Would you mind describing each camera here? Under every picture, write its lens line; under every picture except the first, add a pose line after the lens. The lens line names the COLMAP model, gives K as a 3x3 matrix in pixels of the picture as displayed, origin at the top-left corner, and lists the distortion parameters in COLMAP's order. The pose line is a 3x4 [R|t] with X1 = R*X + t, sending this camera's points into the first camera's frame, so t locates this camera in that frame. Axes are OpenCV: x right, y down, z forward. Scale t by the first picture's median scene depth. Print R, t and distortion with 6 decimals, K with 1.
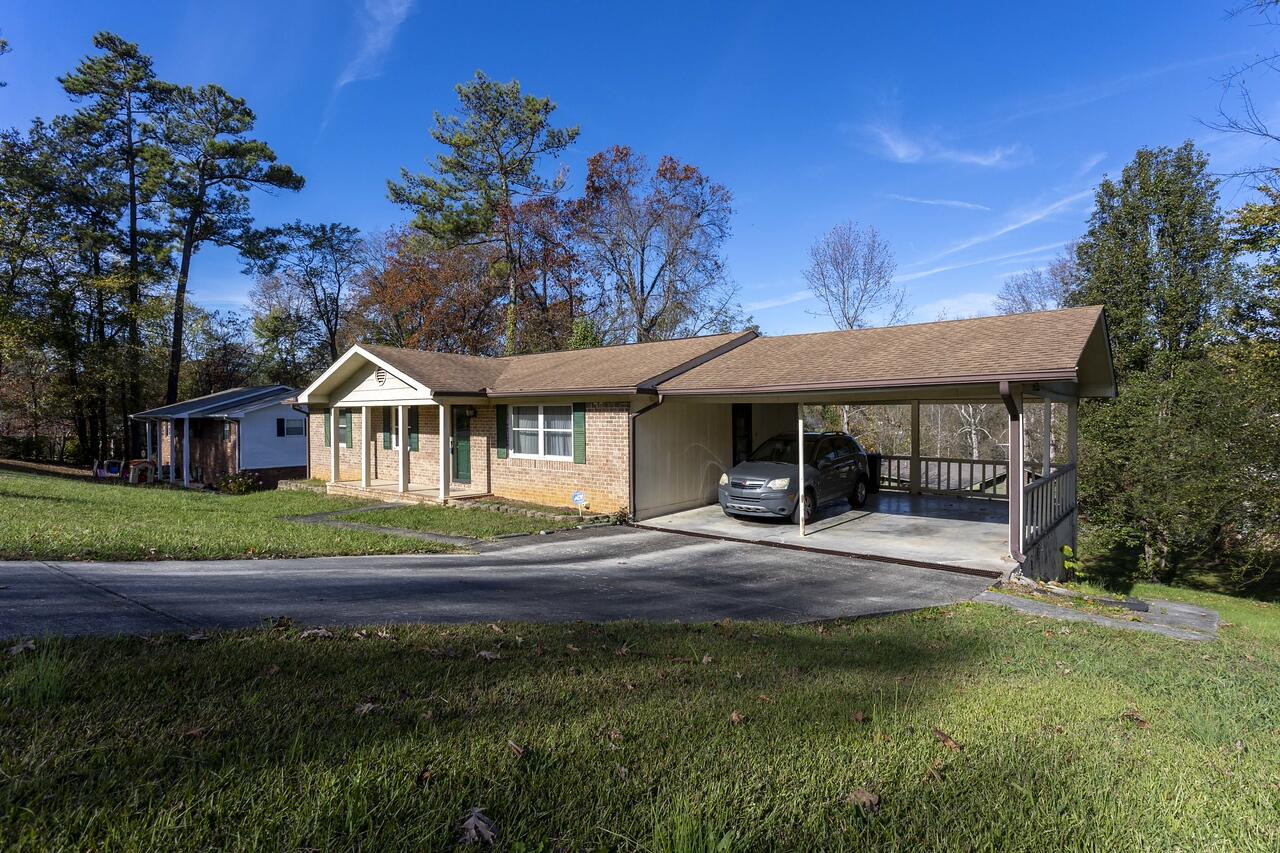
lens RADIAL K [[595.4, 0, 634.4], [0, 595.4, 427.5], [0, 0, 1]] dist [0.015150, 0.000574]
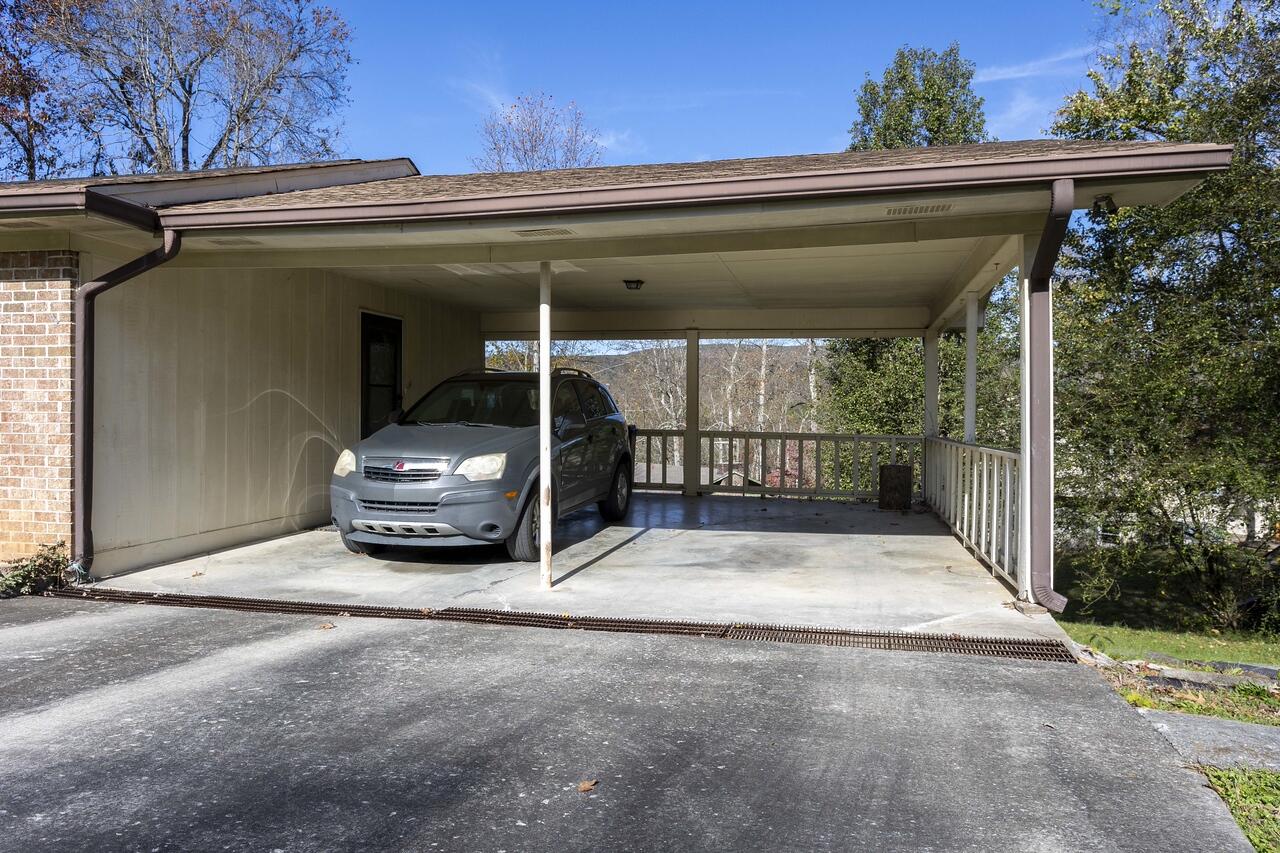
lens RADIAL K [[887.8, 0, 639.9], [0, 887.8, 424.5], [0, 0, 1]] dist [-0.001062, 0.000730]
pose [[0.886339, 0.008723, 0.462954, 0.044137], [-0.009686, 0.999953, -0.000297, 0.055595], [-0.462935, -0.004221, 0.886382, 0.343438]]
